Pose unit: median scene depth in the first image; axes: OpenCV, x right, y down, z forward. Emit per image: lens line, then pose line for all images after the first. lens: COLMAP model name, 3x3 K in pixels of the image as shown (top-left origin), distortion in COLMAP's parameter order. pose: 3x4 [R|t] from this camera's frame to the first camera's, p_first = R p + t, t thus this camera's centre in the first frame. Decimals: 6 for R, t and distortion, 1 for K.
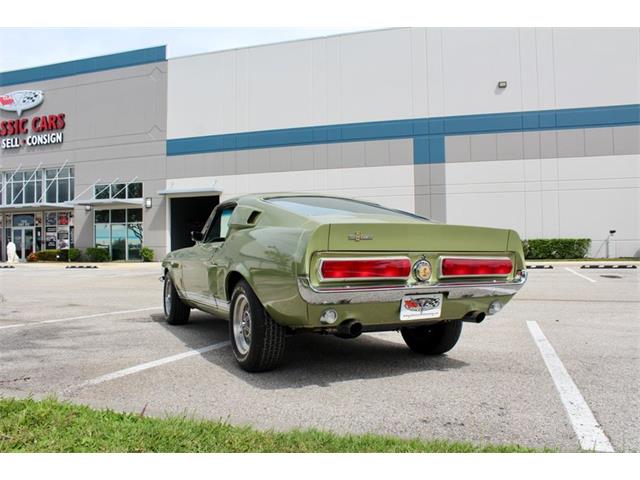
lens RADIAL K [[536.1, 0, 320.2], [0, 536.1, 240.9], [0, 0, 1]] dist [-0.169960, 0.152003]
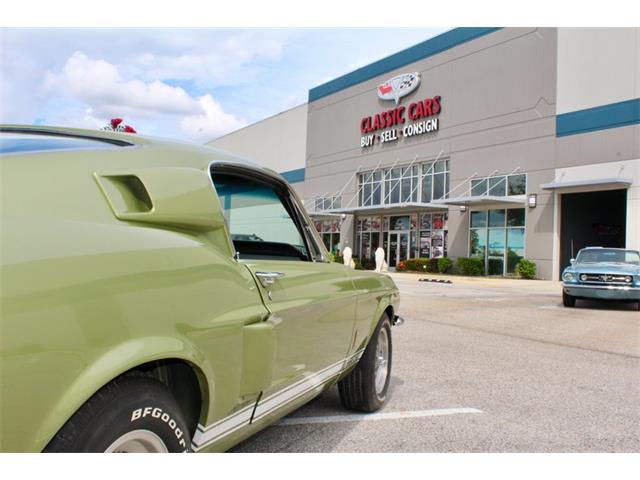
lens RADIAL K [[643.3, 0, 319.8], [0, 643.3, 241.1], [0, 0, 1]] dist [-0.143282, 0.176579]
pose [[0.724228, 0.020453, -0.689257, 0.081313], [-0.032264, 0.999470, -0.004244, -0.001065], [0.688805, 0.025312, 0.724504, 0.134715]]
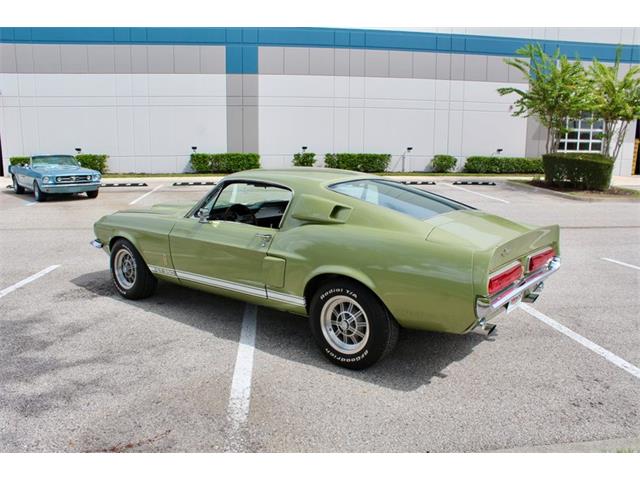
lens RADIAL K [[536.8, 0, 319.6], [0, 536.8, 242.2], [0, 0, 1]] dist [-0.171120, 0.157273]
pose [[0.904174, -0.060962, 0.422792, -0.080810], [-0.022696, 0.981510, 0.190060, -0.025012], [-0.426561, -0.181444, 0.886072, 0.020842]]
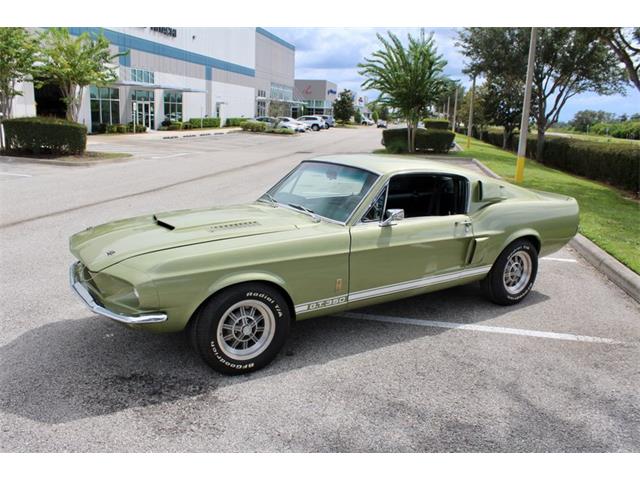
lens RADIAL K [[536.8, 0, 319.6], [0, 536.8, 242.2], [0, 0, 1]] dist [-0.171120, 0.157273]
pose [[-0.103645, -0.224092, 0.969041, -0.183873], [-0.049029, 0.974255, 0.220053, -0.025337], [-0.993405, -0.024704, -0.111964, 0.221280]]
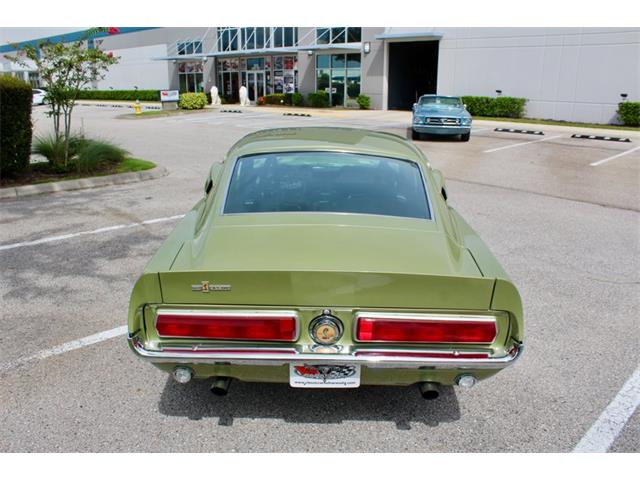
lens RADIAL K [[533.5, 0, 316.8], [0, 533.5, 241.7], [0, 0, 1]] dist [-0.176813, 0.166028]
pose [[0.891354, 0.145128, -0.429448, 0.054189], [-0.004834, 0.950355, 0.311130, -0.031292], [0.453282, -0.275251, 0.847805, 0.052154]]
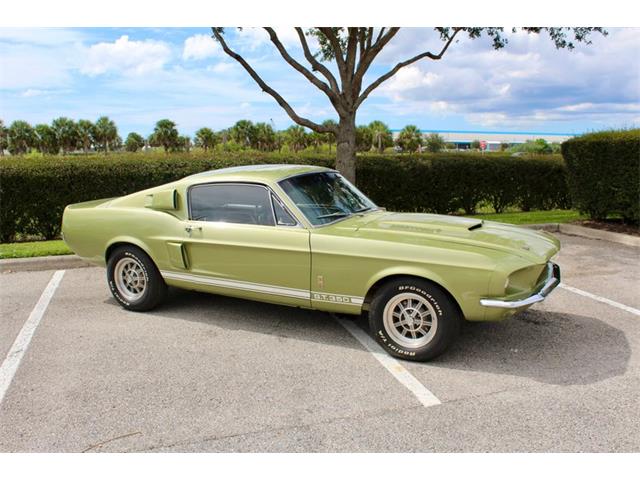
lens RADIAL K [[589.0, 0, 319.3], [0, 589.0, 241.7], [0, 0, 1]] dist [-0.157210, 0.159931]
pose [[-0.805421, 0.103120, -0.583663, 0.098950], [0.021242, 0.989138, 0.145446, -0.018636], [0.592322, 0.104747, -0.798863, 0.359045]]
